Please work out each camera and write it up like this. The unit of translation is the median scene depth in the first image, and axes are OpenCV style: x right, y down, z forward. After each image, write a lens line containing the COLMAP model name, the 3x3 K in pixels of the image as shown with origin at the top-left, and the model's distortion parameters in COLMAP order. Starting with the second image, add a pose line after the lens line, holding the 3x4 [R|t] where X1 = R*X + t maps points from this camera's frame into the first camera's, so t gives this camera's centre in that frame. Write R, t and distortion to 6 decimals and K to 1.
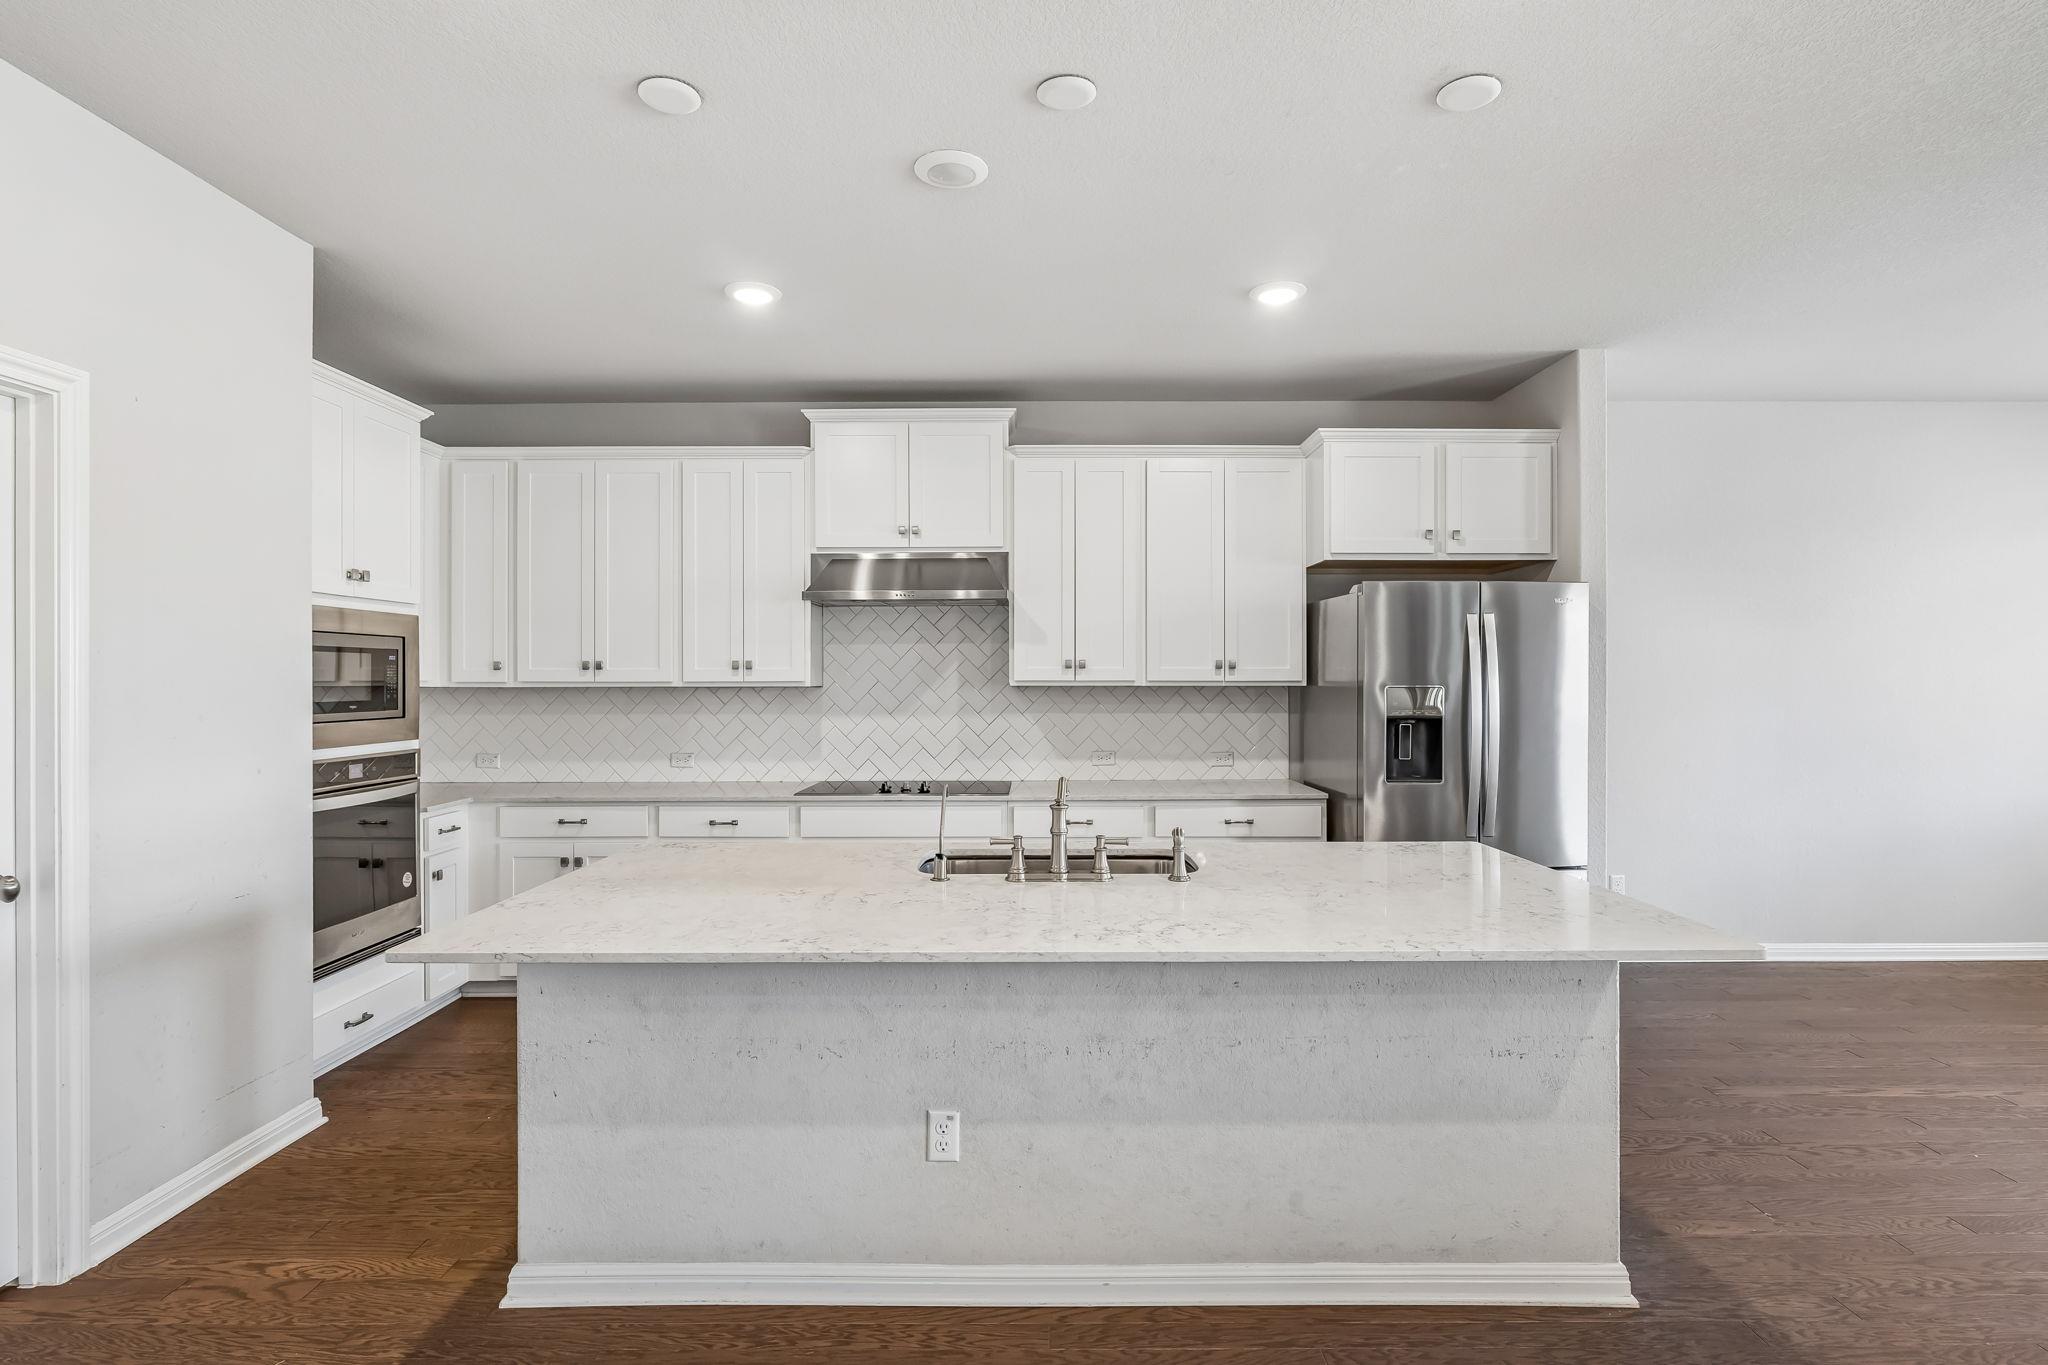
lens RADIAL K [[1019.3, 0, 1028.2], [0, 1019.3, 681.9], [0, 0, 1]] dist [-0.003162, 0.000420]
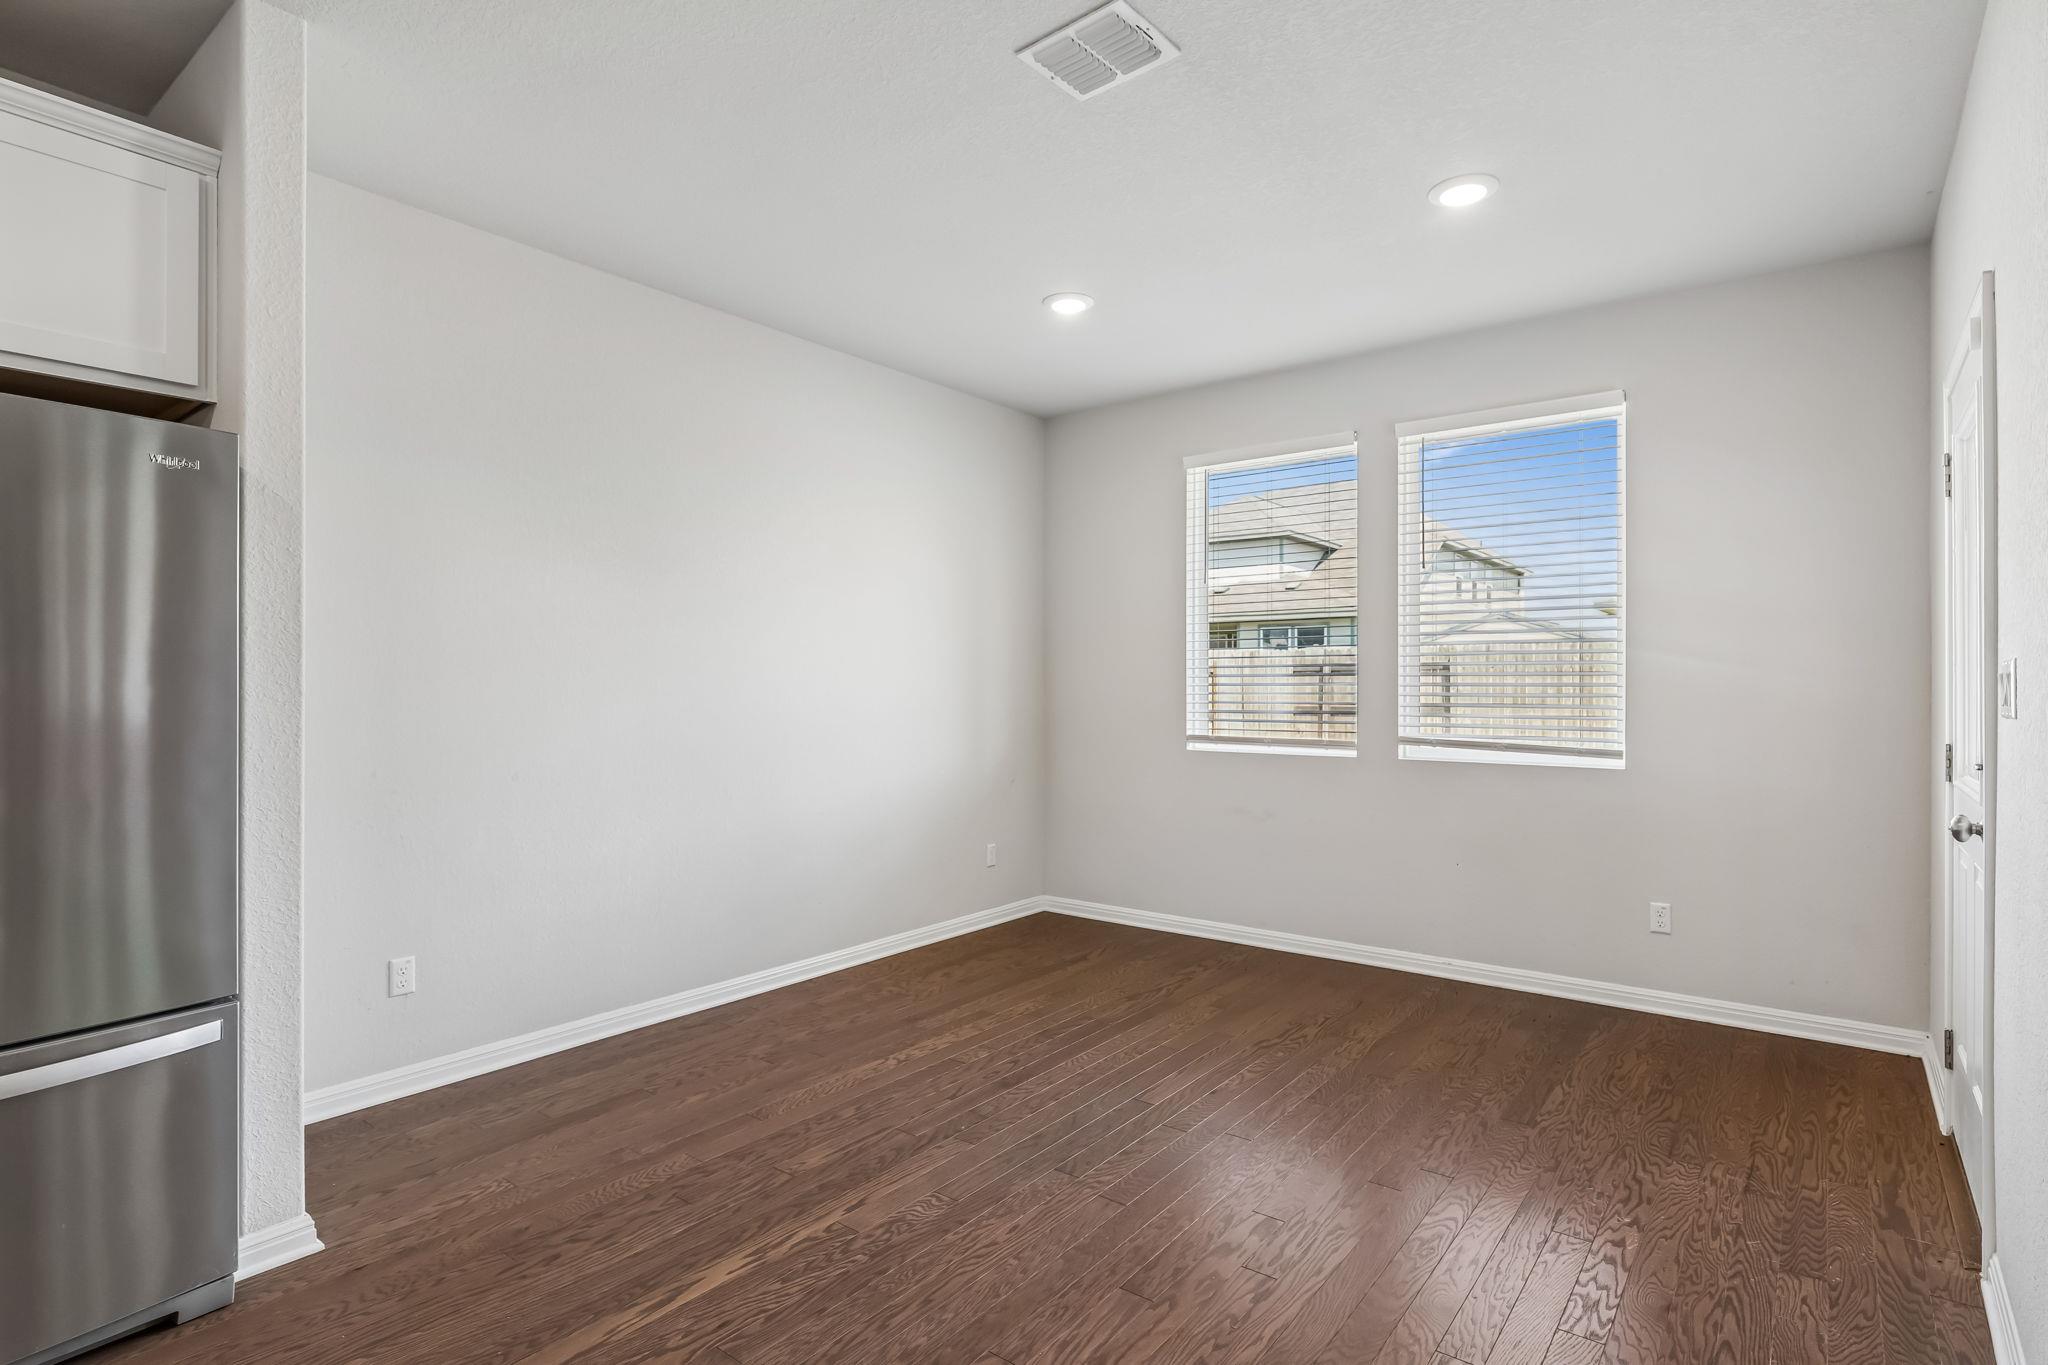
lens RADIAL K [[1026.8, 0, 1024.4], [0, 1026.8, 683.8], [0, 0, 1]] dist [-0.000551, -0.000034]
pose [[0.615941, 0.003706, 0.787783, 0.358521], [0.000397, 0.999987, -0.005016, 0.026997], [-0.787792, 0.003402, 0.615932, 0.348395]]
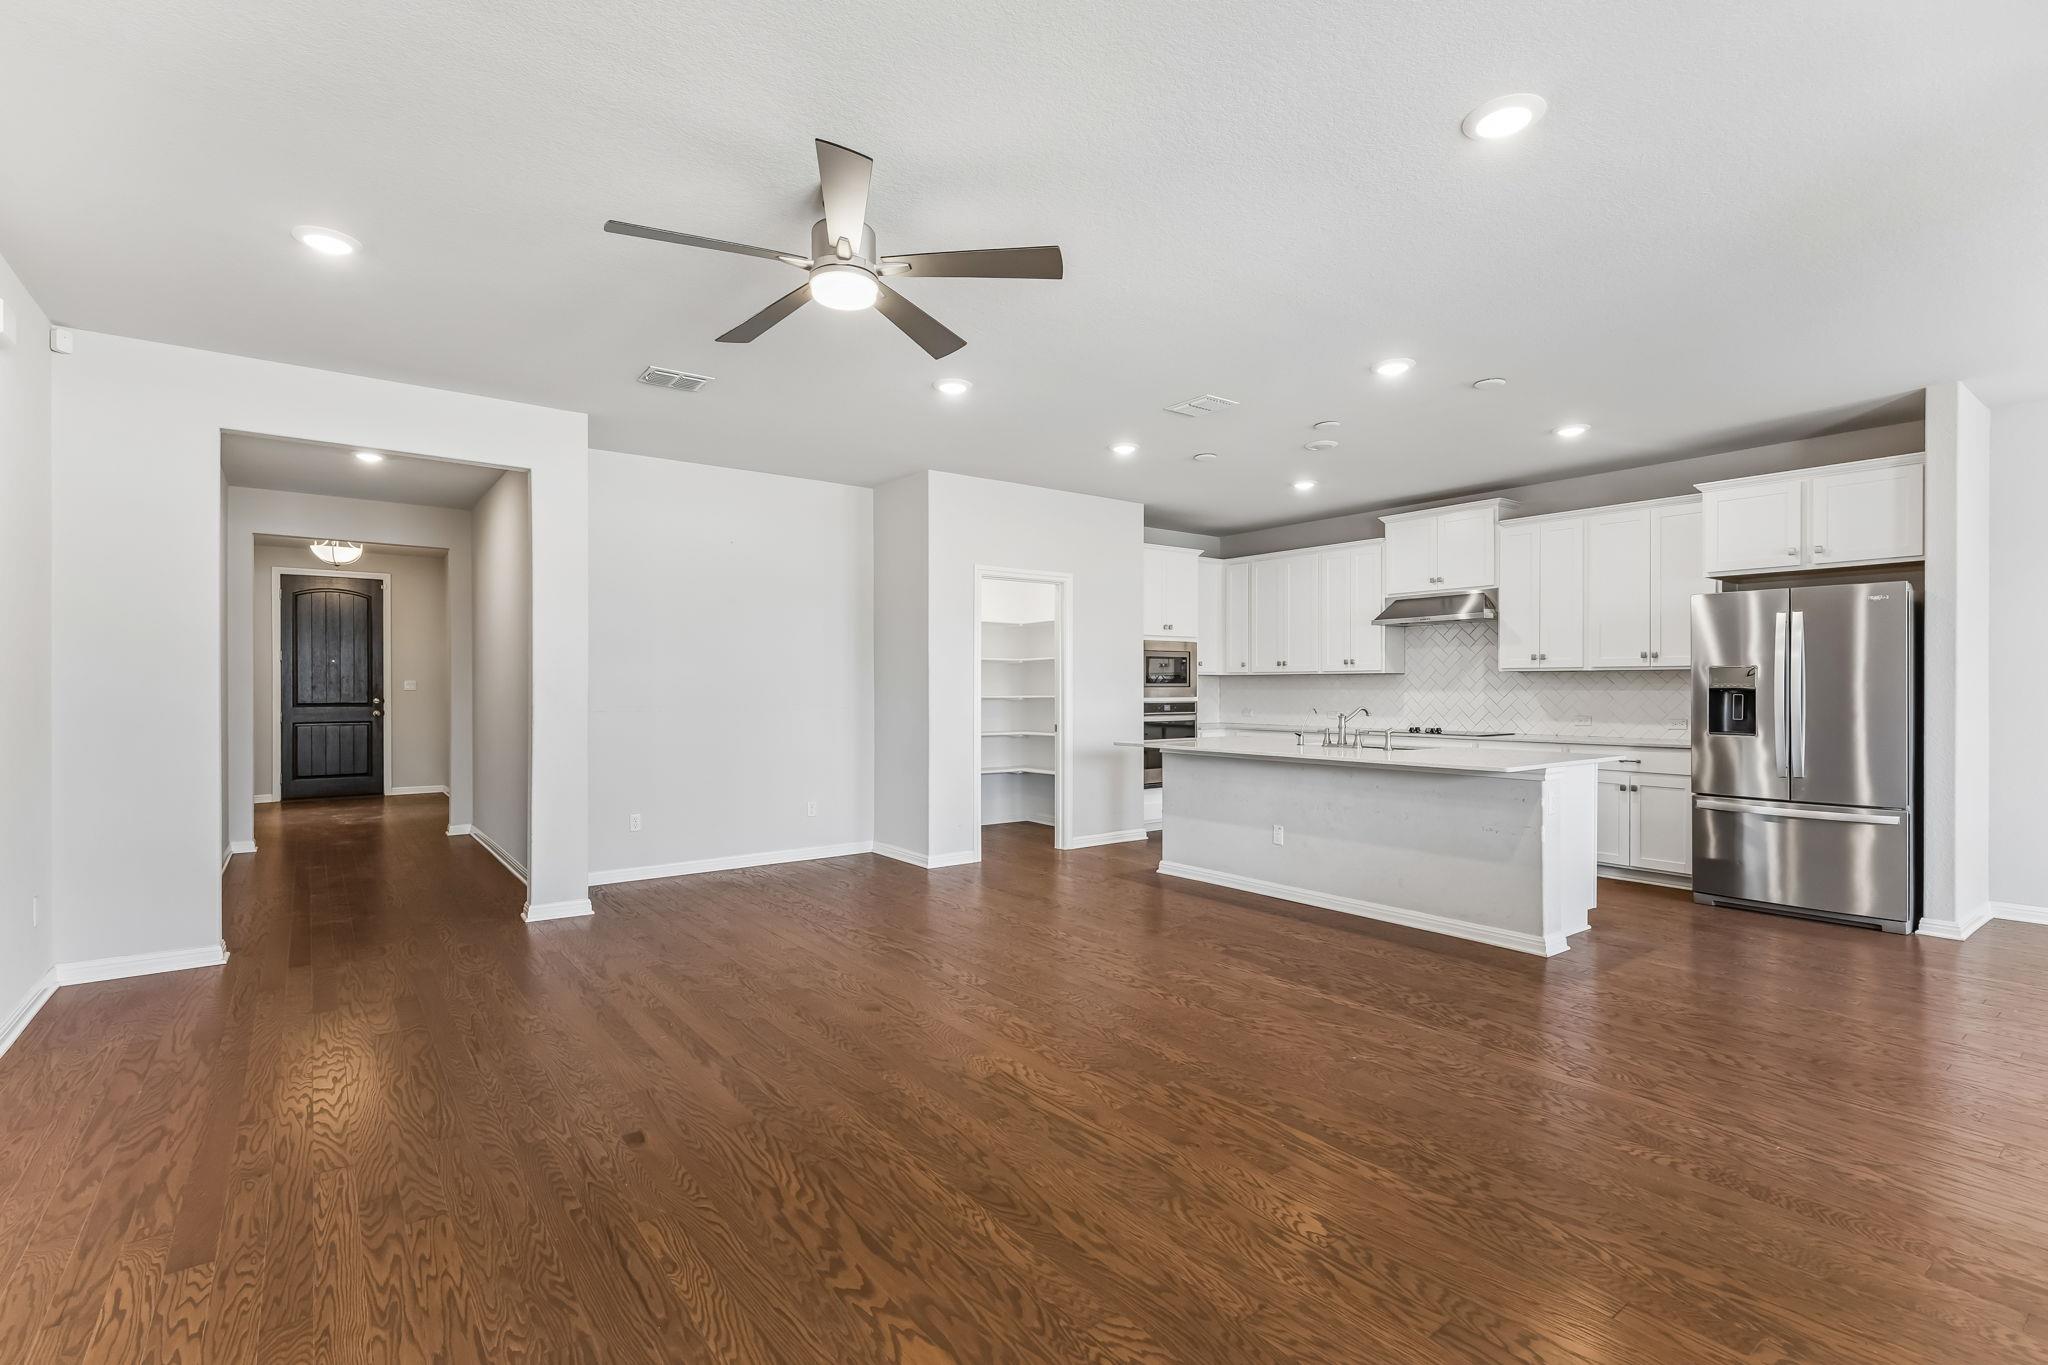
lens RADIAL K [[947.5, 0, 1023.3], [0, 947.5, 685.0], [0, 0, 1]] dist [-0.001609, -0.000128]
pose [[0.608300, -0.000223, -0.793707, 0.739964], [-0.002822, 0.999993, -0.002444, 0.032081], [0.793702, 0.003727, 0.608295, -0.516571]]
